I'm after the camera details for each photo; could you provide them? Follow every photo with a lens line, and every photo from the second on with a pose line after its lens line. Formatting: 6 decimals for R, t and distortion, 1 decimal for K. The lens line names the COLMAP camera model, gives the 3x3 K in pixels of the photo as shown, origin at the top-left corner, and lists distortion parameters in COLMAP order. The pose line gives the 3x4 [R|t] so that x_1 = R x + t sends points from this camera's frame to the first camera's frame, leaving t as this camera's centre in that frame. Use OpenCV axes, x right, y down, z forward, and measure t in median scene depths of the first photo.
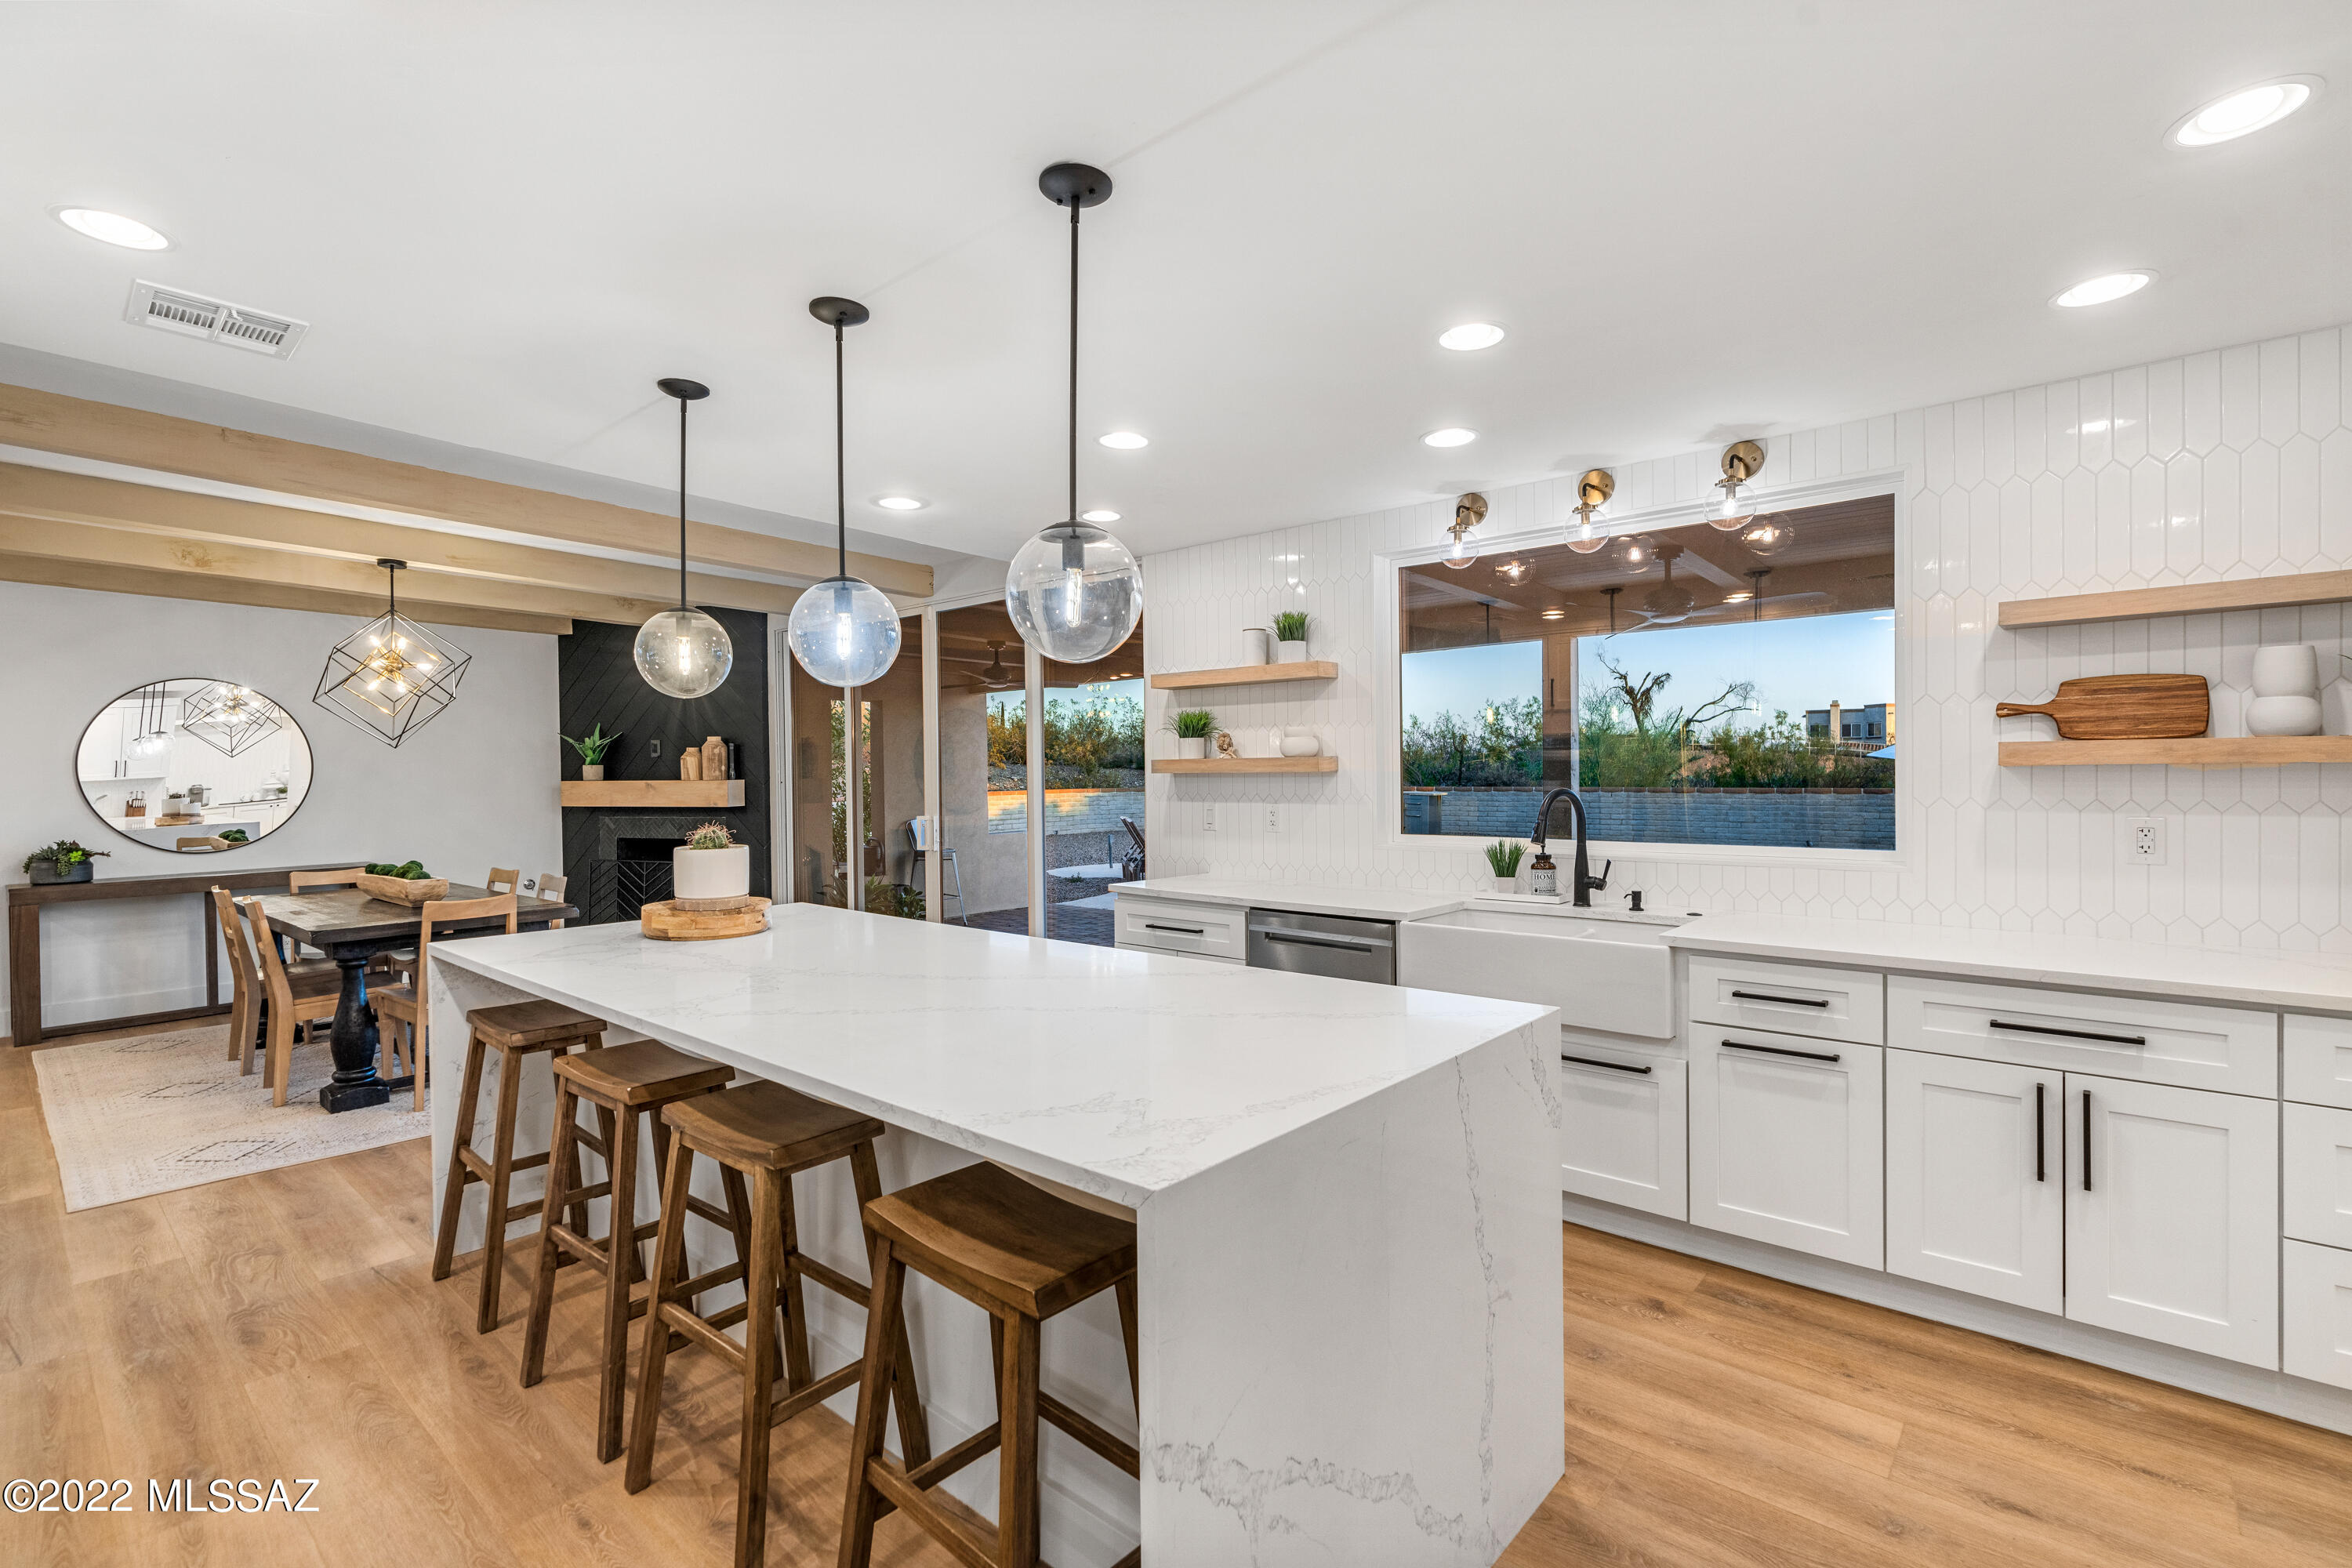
lens RADIAL K [[1061.0, 0, 1161.5], [0, 1061.0, 772.2], [0, 0, 1]] dist [-0.006356, -0.000476]
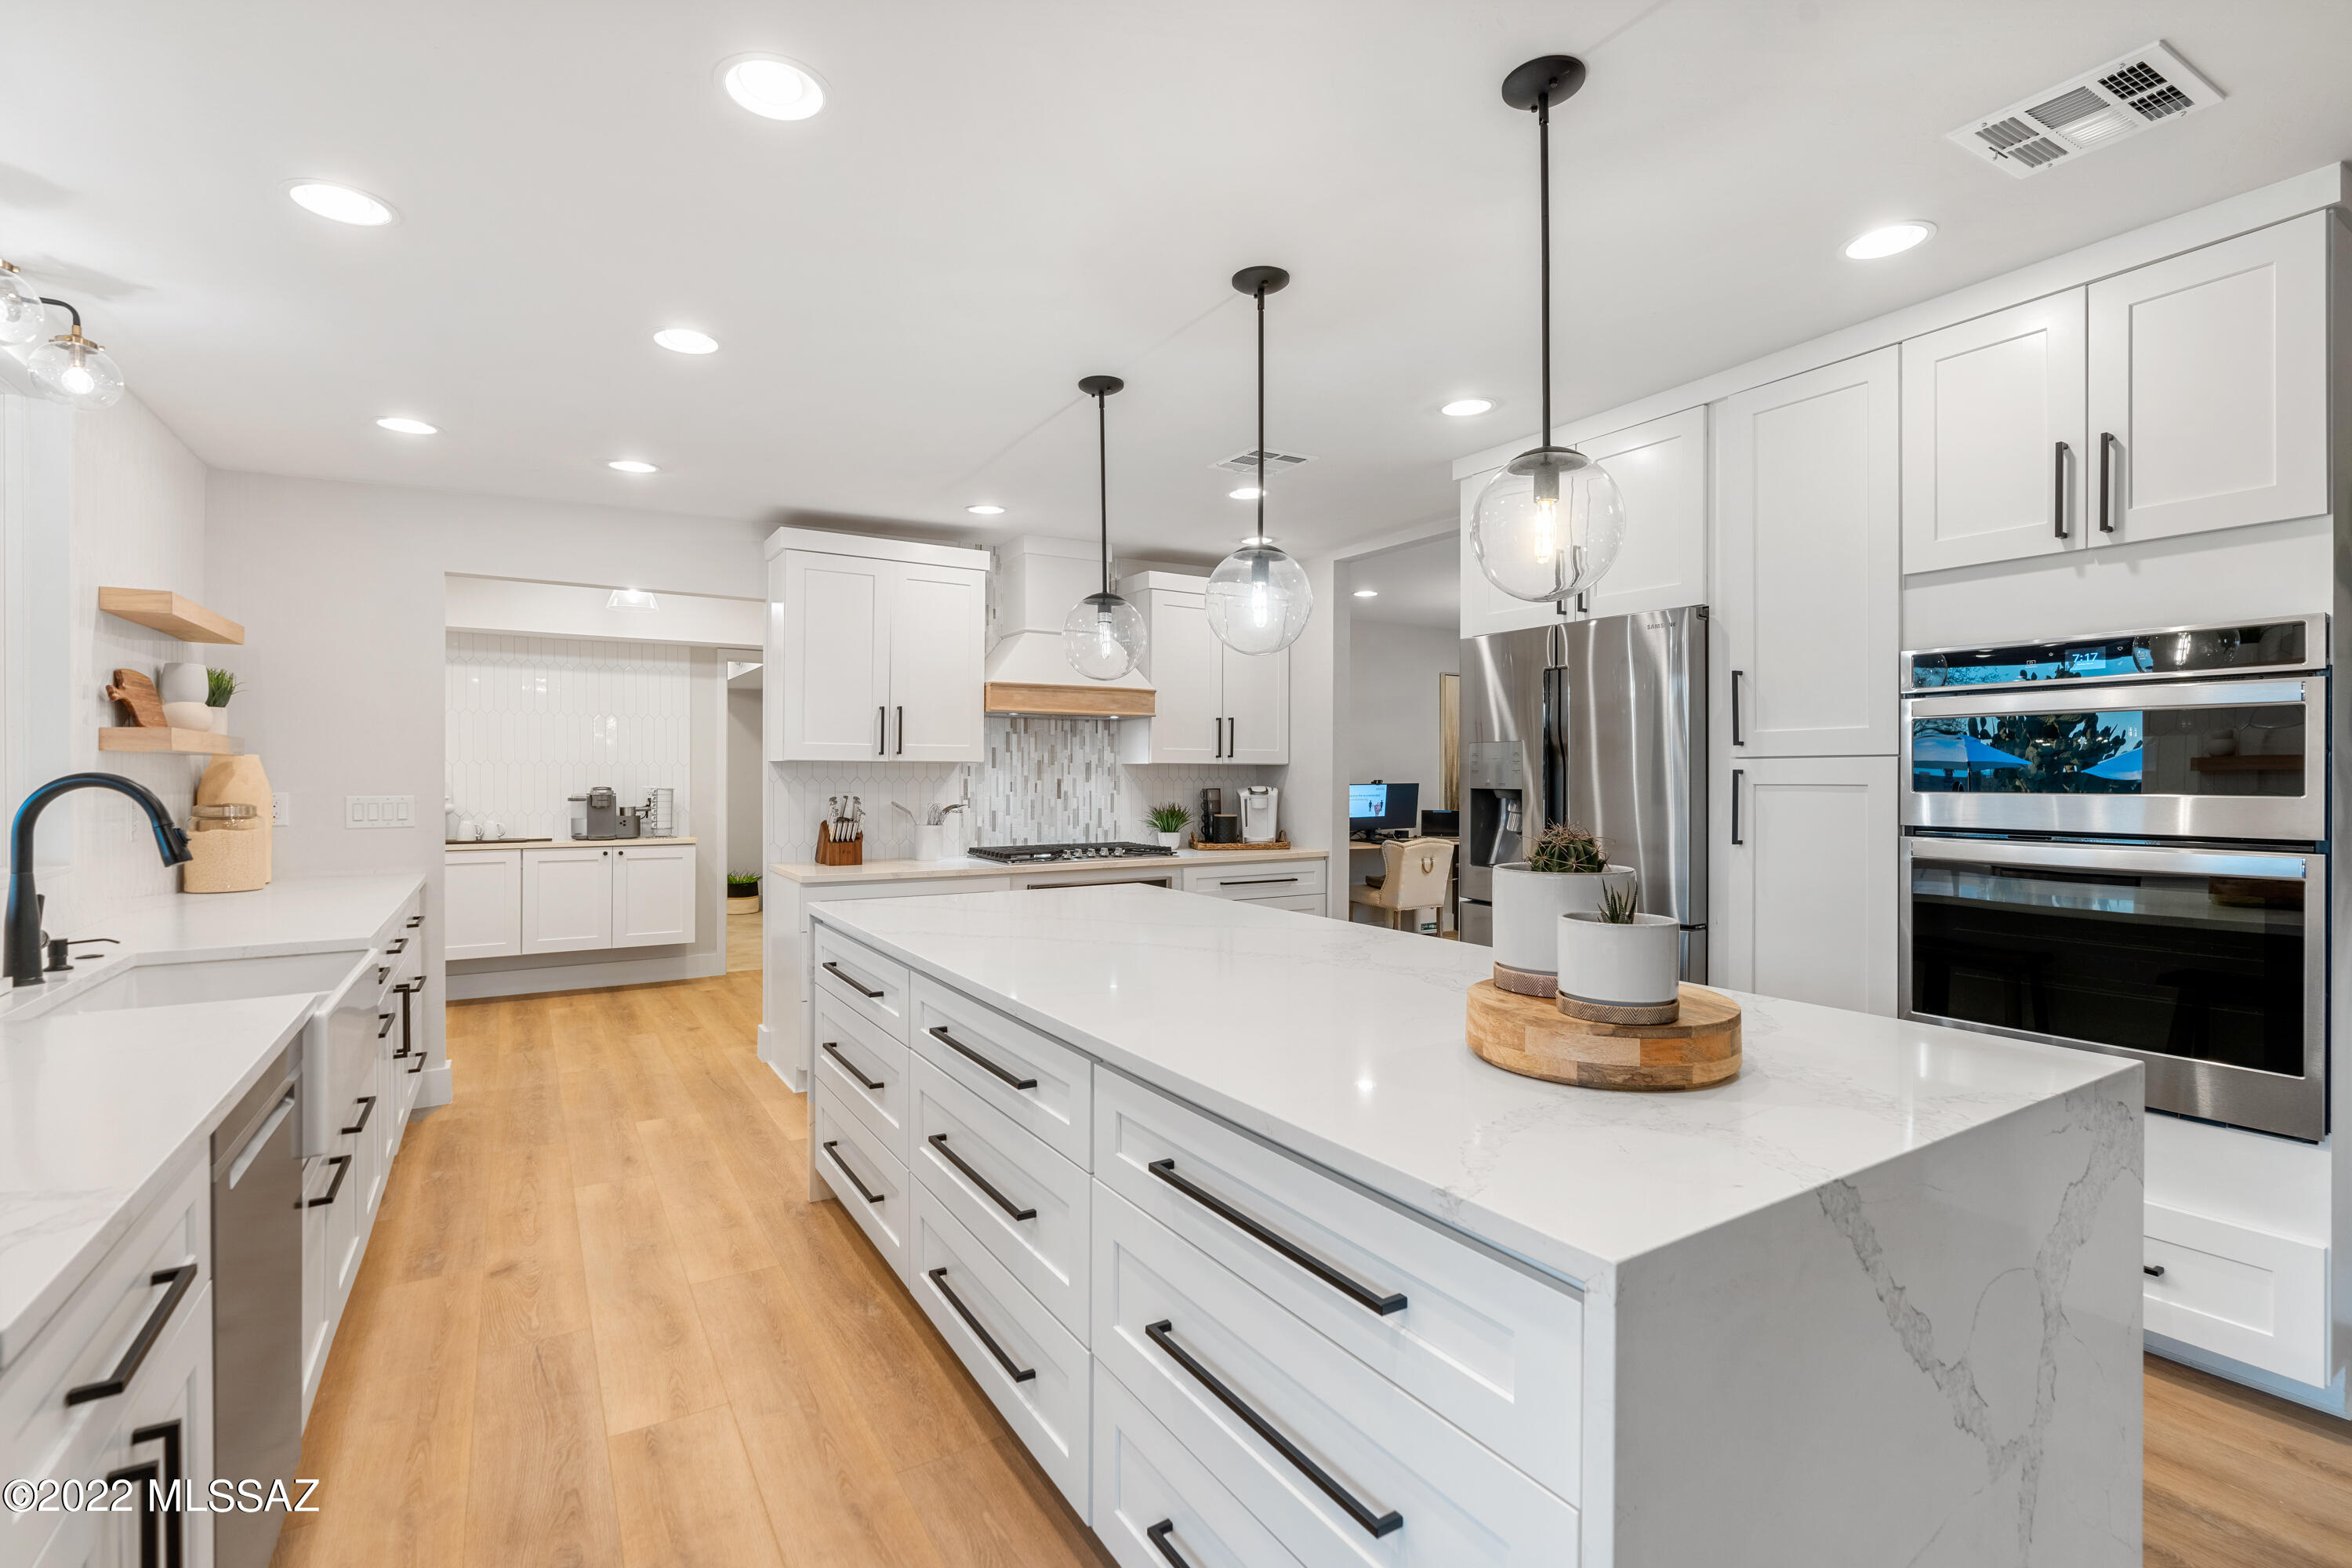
lens RADIAL K [[1061.0, 0, 1181.4], [0, 1061.0, 778.7], [0, 0, 1]] dist [-0.006356, -0.000476]
pose [[-0.960452, 0.008979, 0.278302, -0.257409], [0.010047, 0.999947, 0.002412, 0.017274], [-0.278265, 0.005112, -0.960491, 1.020180]]
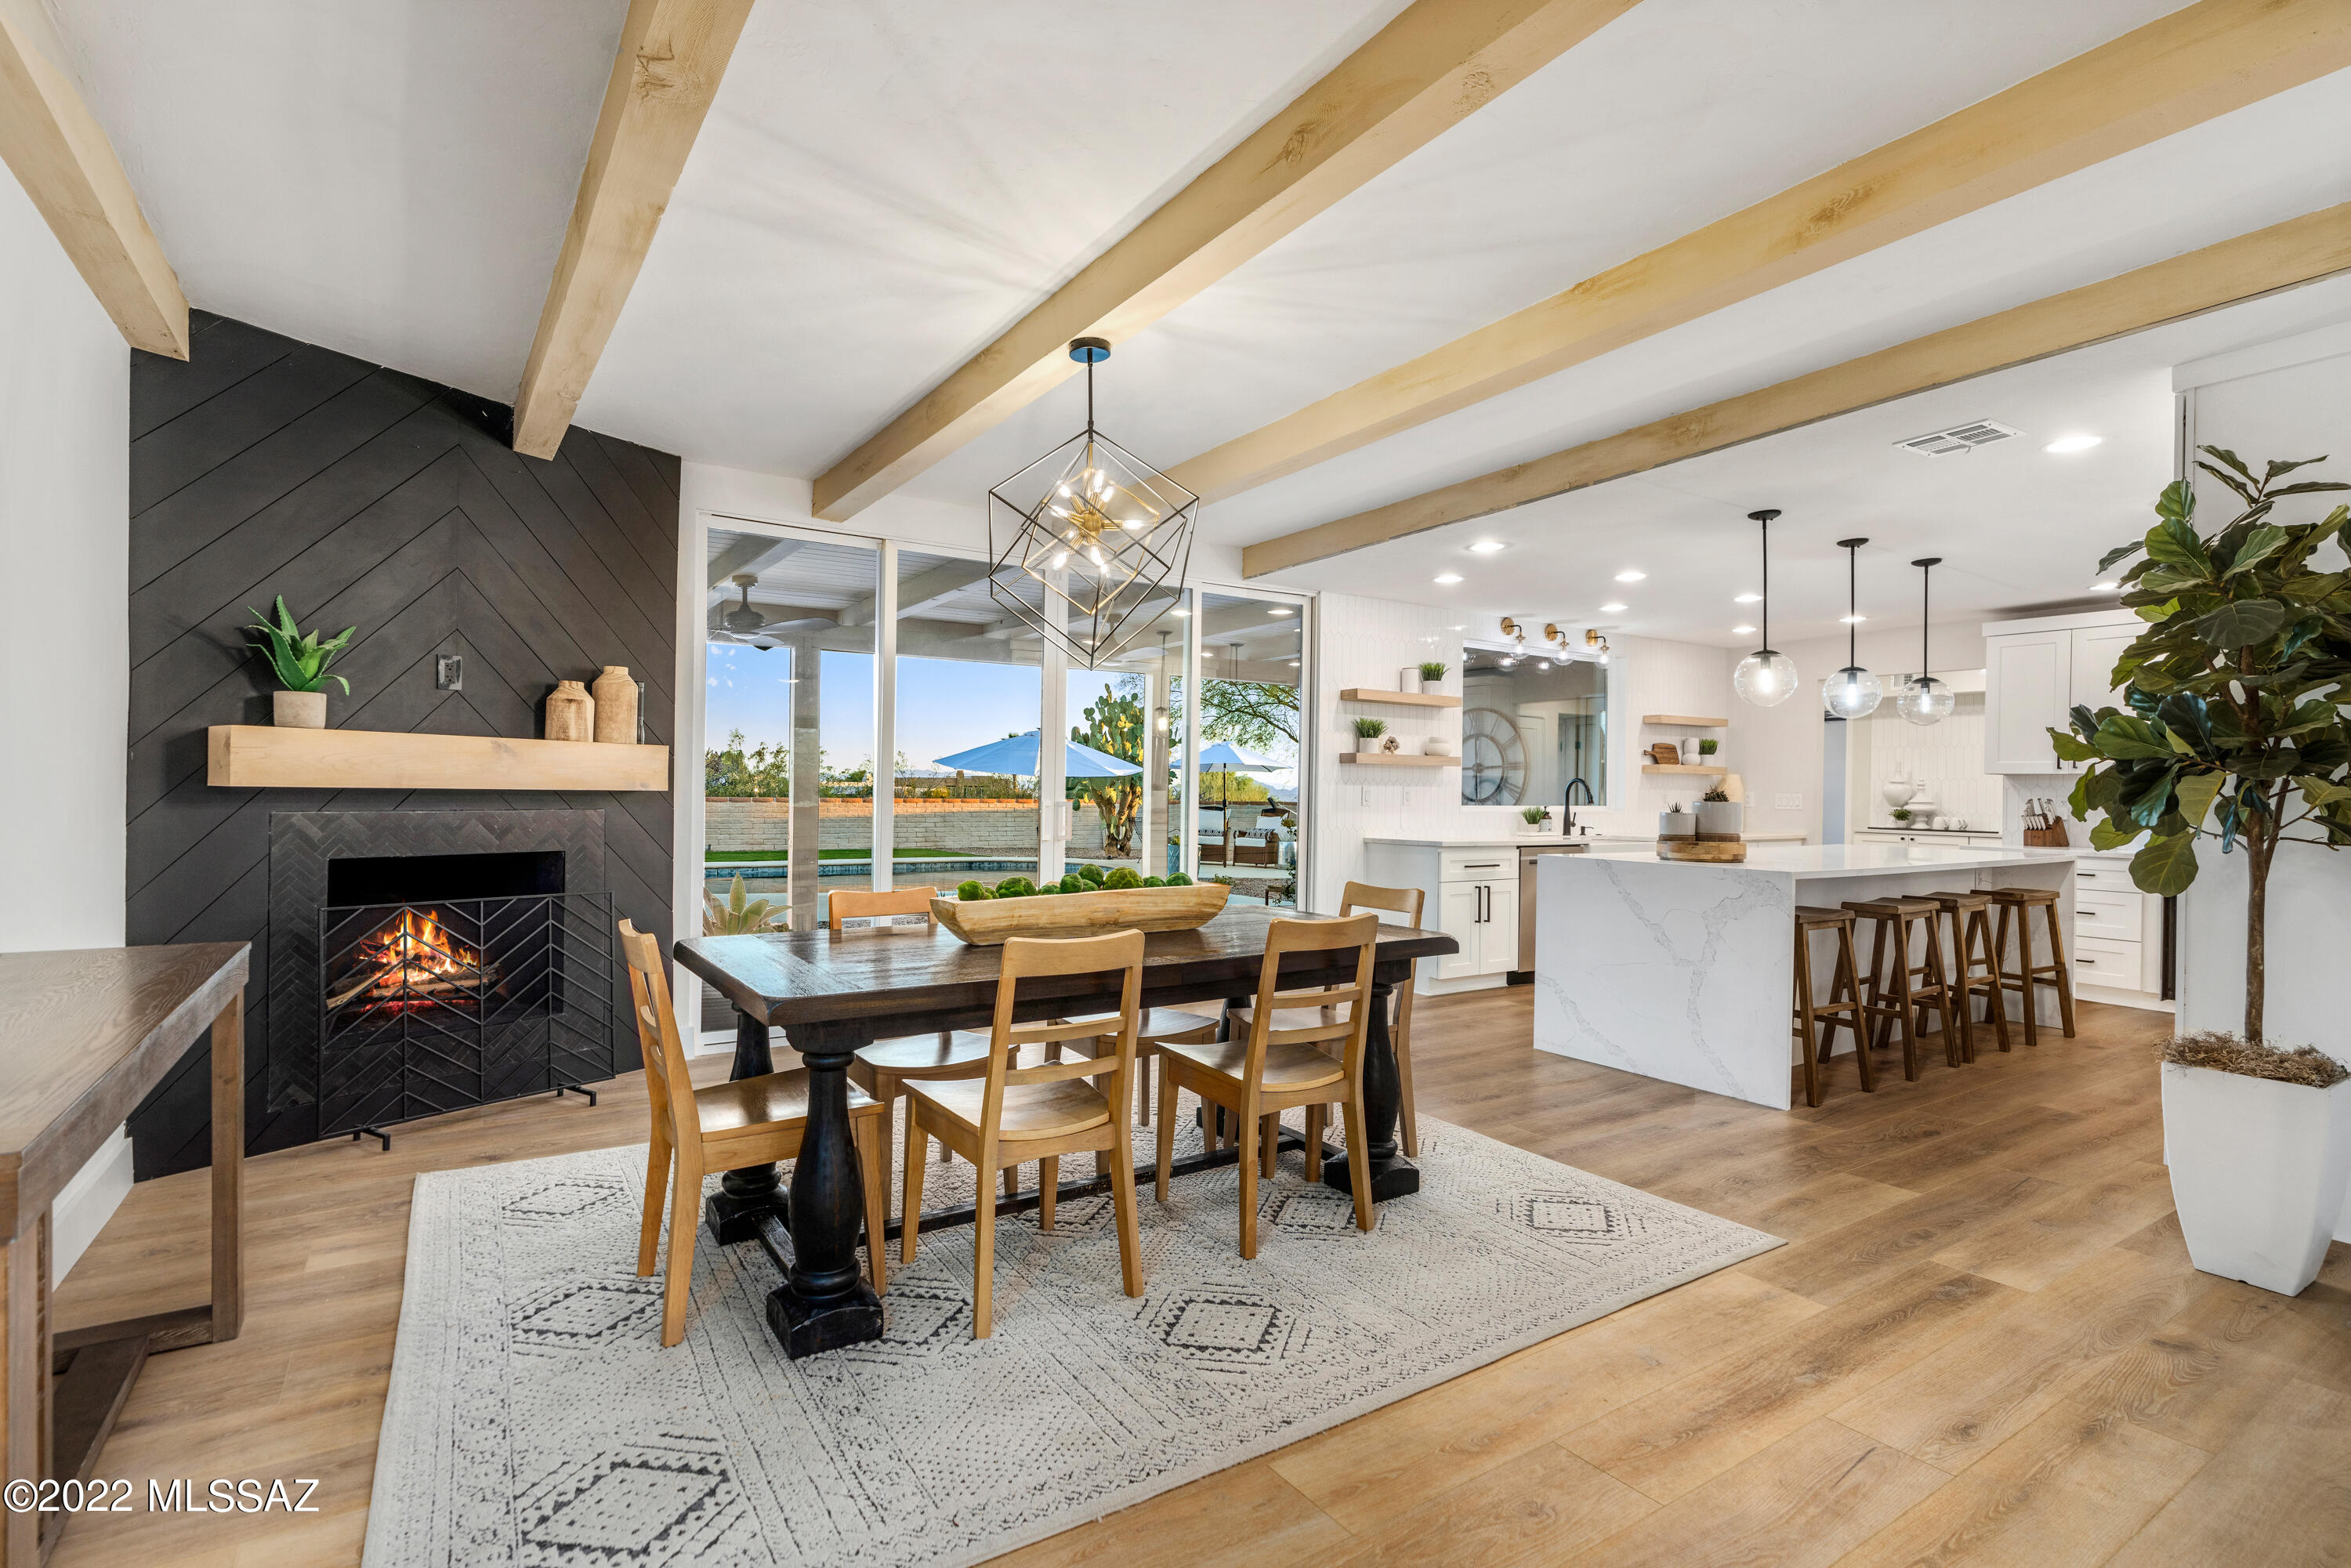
lens RADIAL K [[1105.6, 0, 1139.6], [0, 1105.6, 790.1], [0, 0, 1]] dist [0.000830, -0.003024]
pose [[0.284381, 0.015403, 0.958587, -1.446744], [-0.013486, 0.999836, -0.012065, 0.056465], [-0.958616, -0.009497, 0.284543, 0.888938]]
